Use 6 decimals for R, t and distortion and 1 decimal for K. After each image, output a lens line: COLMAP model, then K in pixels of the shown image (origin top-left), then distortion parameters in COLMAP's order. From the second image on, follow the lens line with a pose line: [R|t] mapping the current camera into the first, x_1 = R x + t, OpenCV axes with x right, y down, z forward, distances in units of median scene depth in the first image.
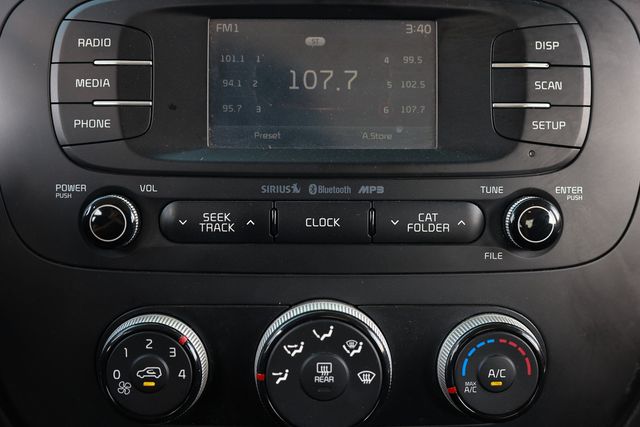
lens RADIAL K [[833.3, 0, 317.8], [0, 833.3, 209.9], [0, 0, 1]] dist [-0.055505, 0.000000]
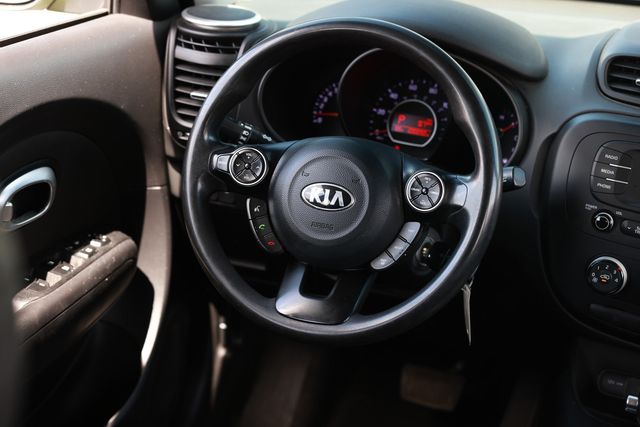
lens RADIAL K [[1130.8, 0, 314.6], [0, 1130.8, 203.9], [0, 0, 1]] dist [0.127855, 0.000000]
pose [[0.875440, 0.227257, -0.426567, 0.527286], [-0.187921, 0.973166, 0.132793, -0.372477], [0.445299, -0.036092, 0.894654, -2.878912]]
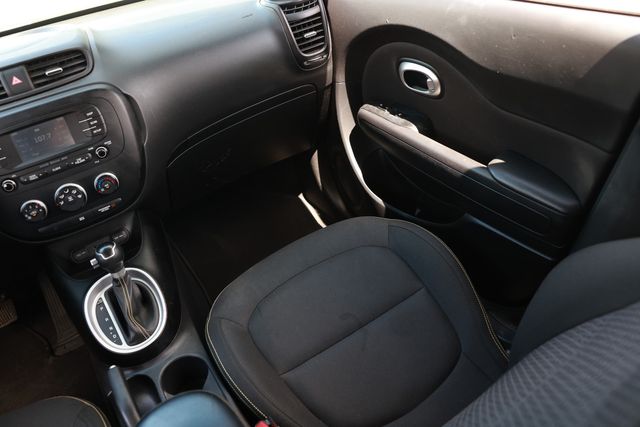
lens RADIAL K [[499.1, 0, 320.9], [0, 499.1, 208.9], [0, 0, 1]] dist [-0.117135, 0.100924]
pose [[0.889525, -0.375367, 0.260470, 0.516842], [0.271038, 0.892488, 0.360561, -0.356263], [-0.367809, -0.250131, 0.895629, -1.968069]]
